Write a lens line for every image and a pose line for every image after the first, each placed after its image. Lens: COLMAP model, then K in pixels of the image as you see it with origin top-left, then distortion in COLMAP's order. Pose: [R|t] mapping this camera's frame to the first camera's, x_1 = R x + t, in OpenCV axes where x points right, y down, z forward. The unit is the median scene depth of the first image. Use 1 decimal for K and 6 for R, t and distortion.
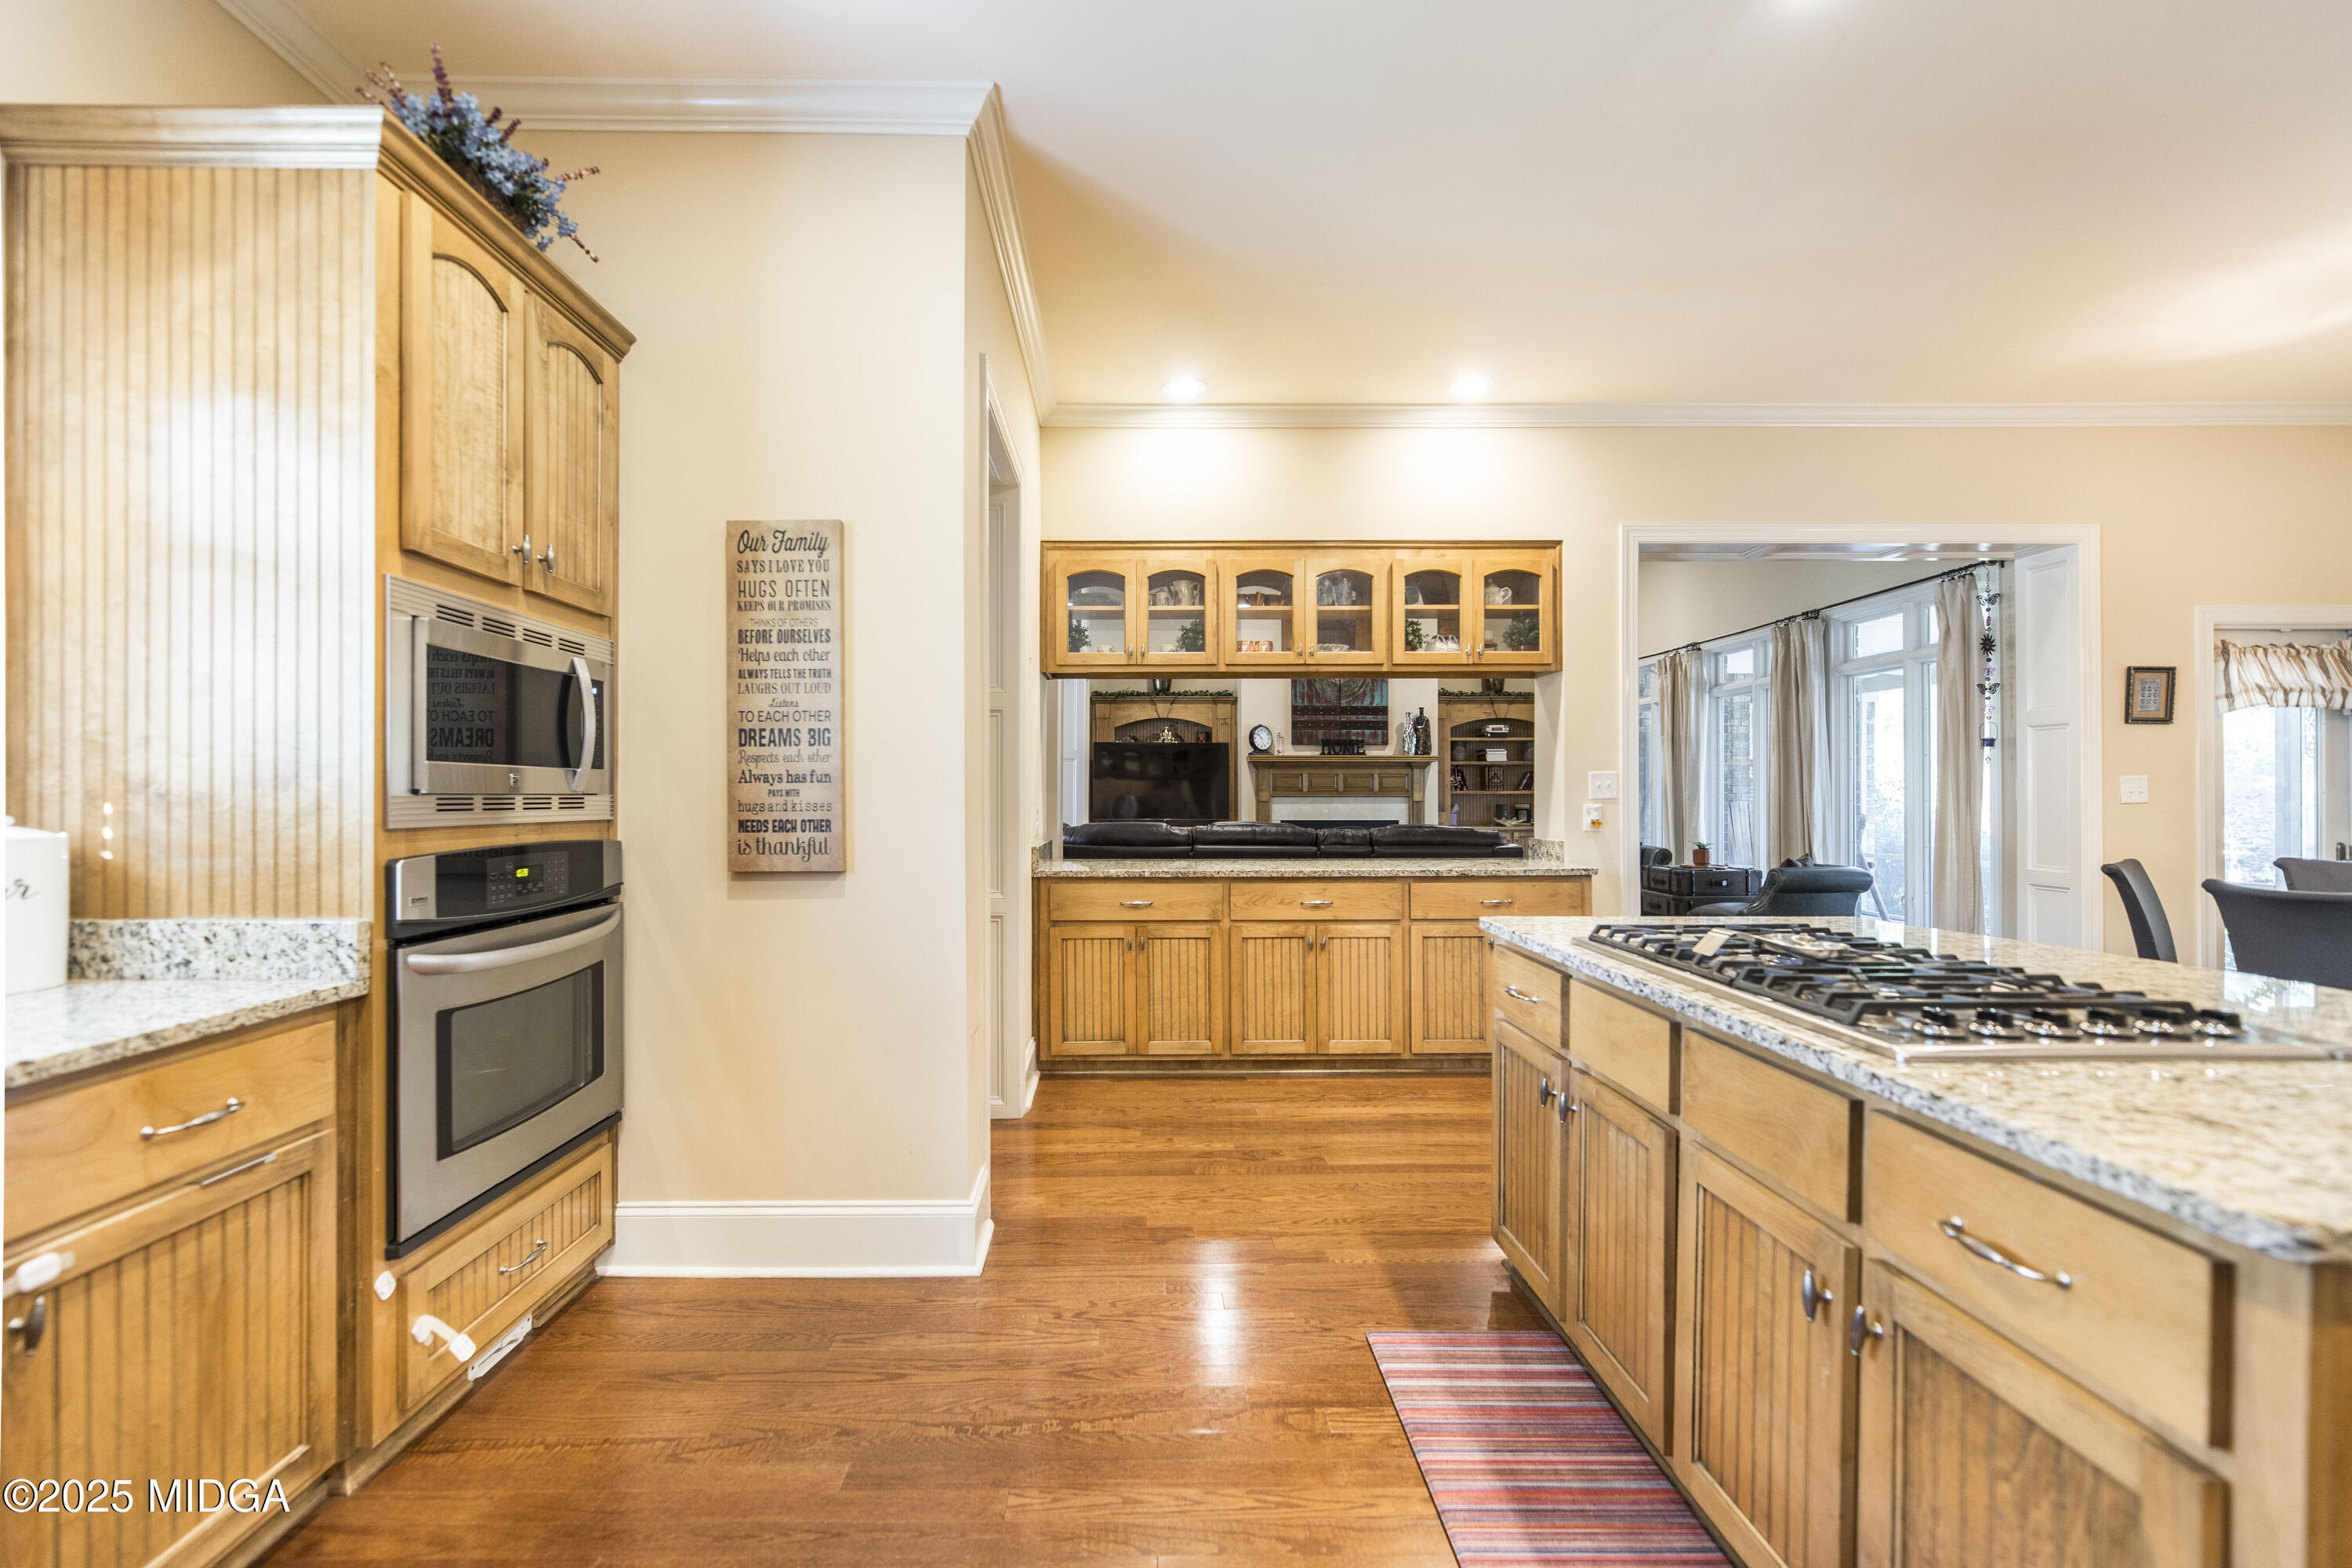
lens RADIAL K [[971.1, 0, 1165.4], [0, 971.1, 801.1], [0, 0, 1]] dist [-0.002365, 0.000495]
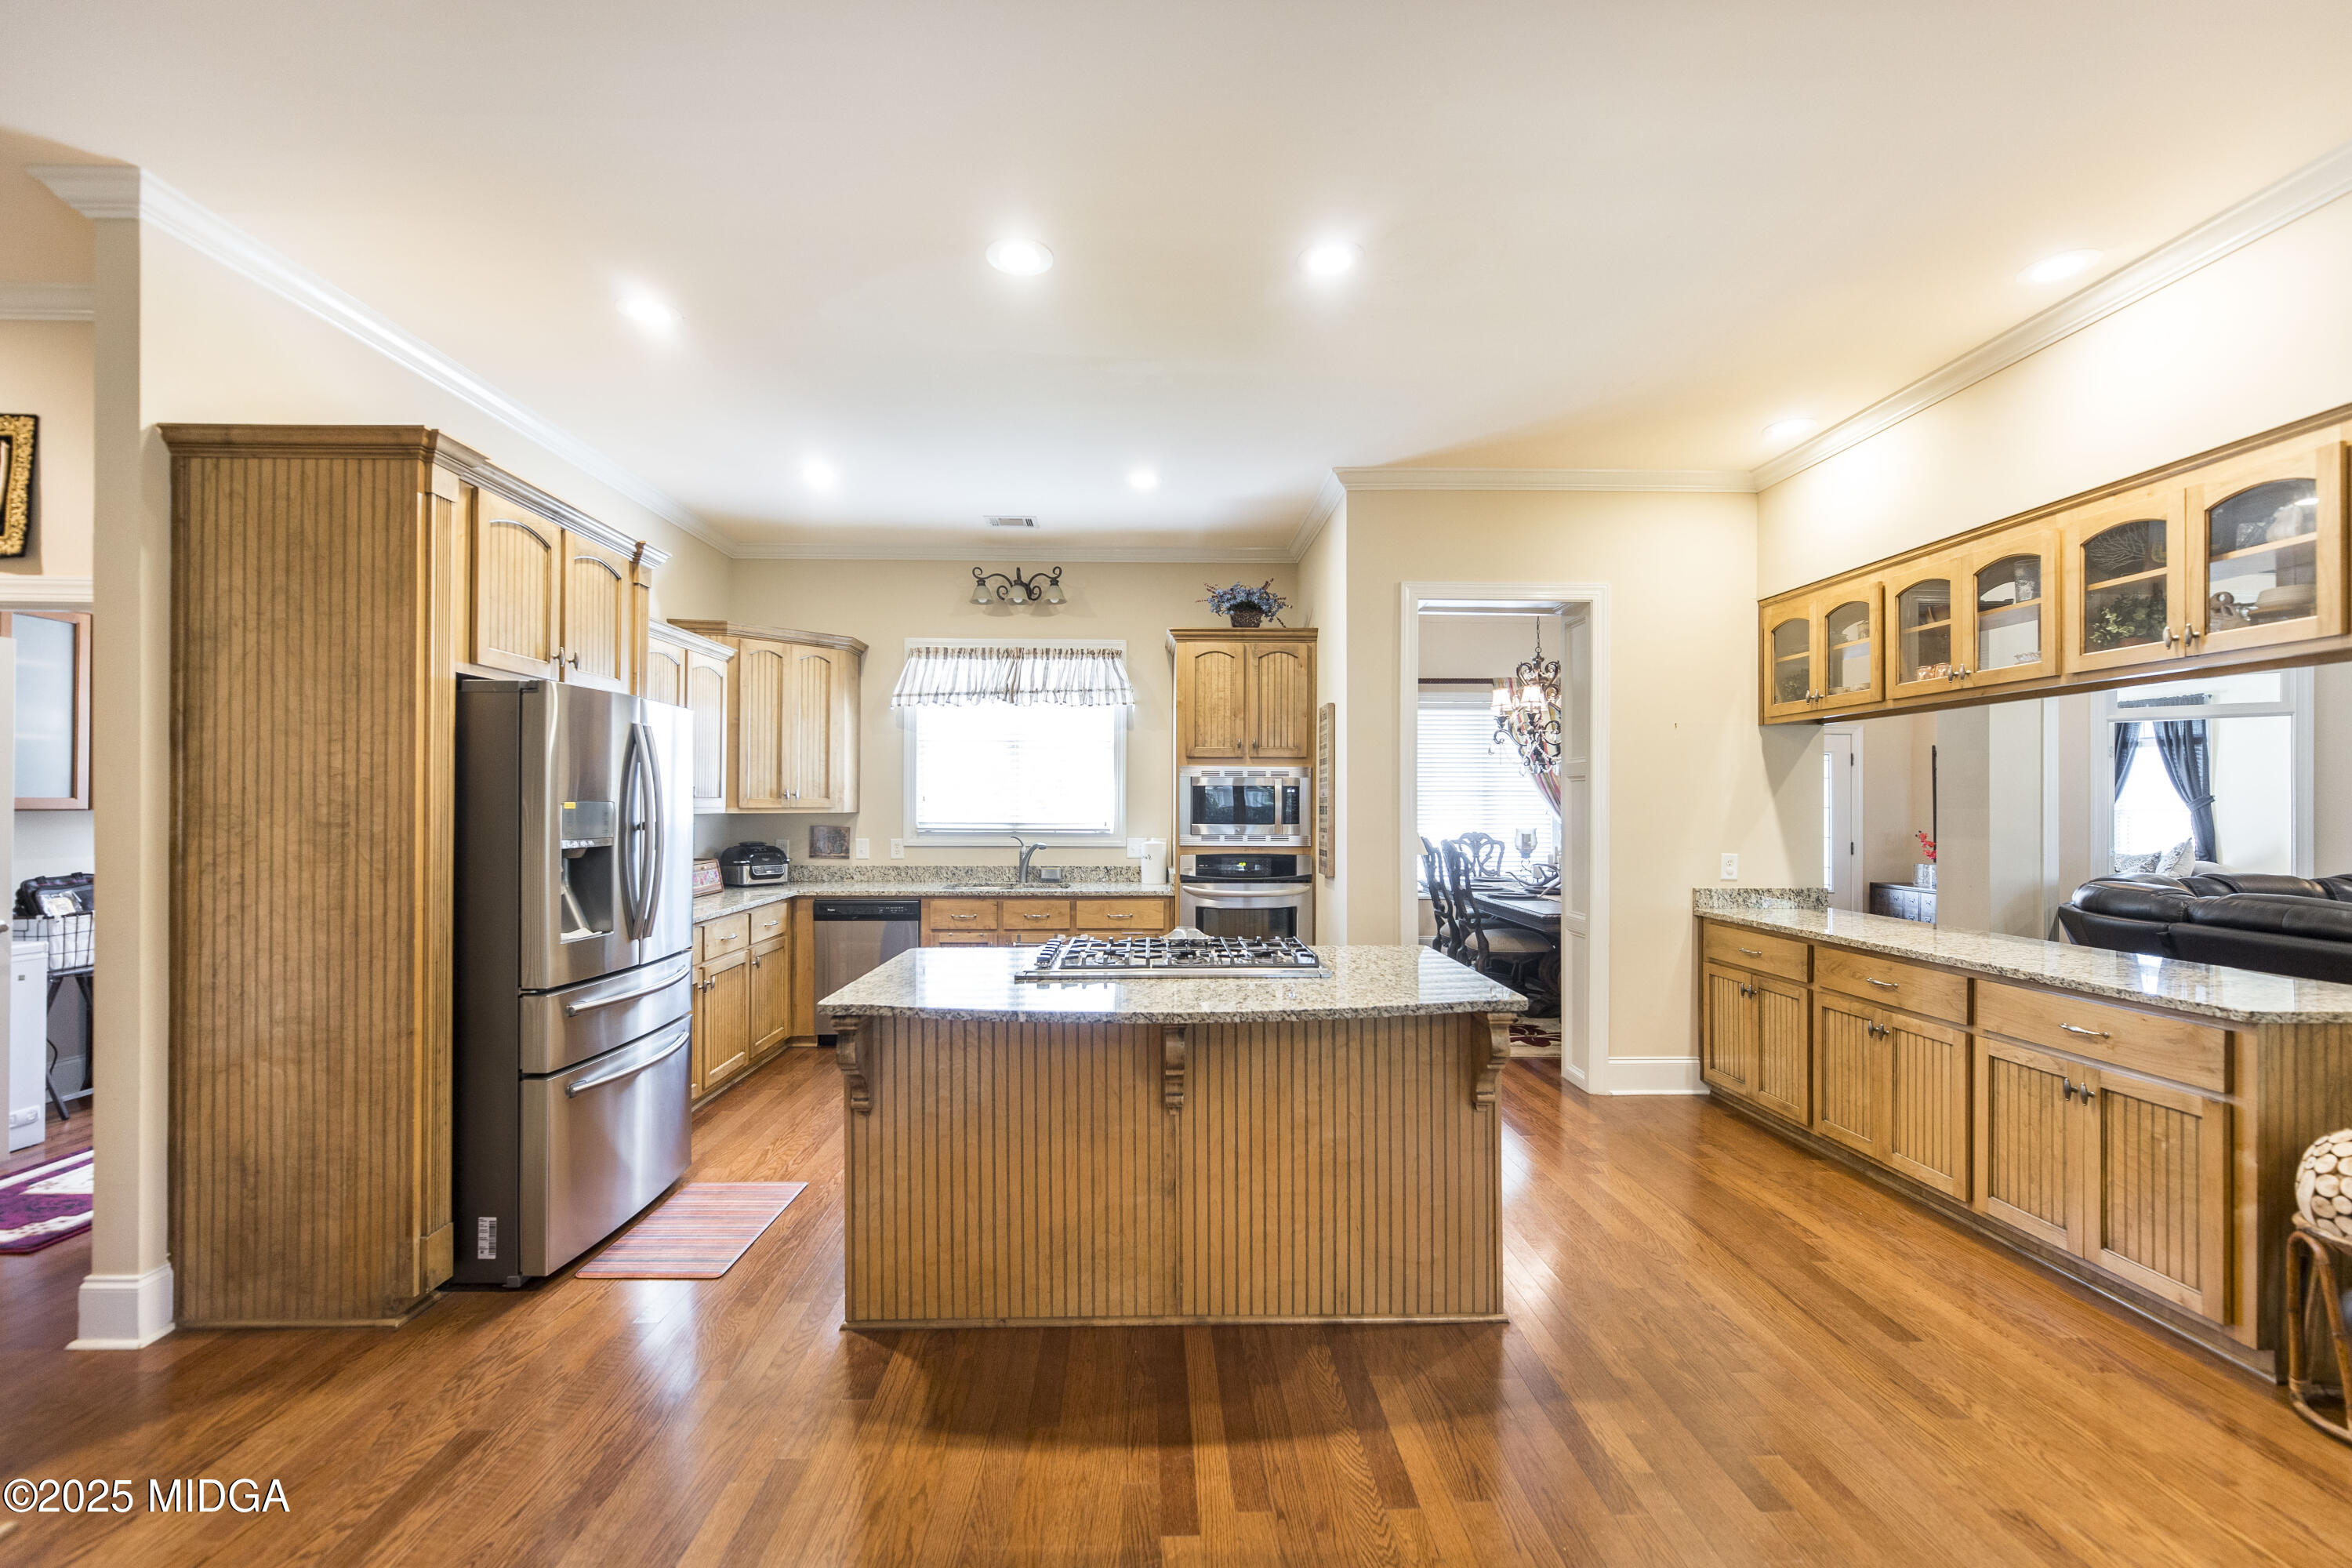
lens RADIAL K [[1010.4, 0, 1155.9], [0, 1010.4, 794.1], [0, 0, 1]] dist [0.001496, -0.001030]
pose [[0.004198, -0.011009, -0.999931, 0.926478], [-0.010295, 0.999886, -0.011052, -0.037549], [0.999938, 0.010341, 0.004084, 0.332022]]
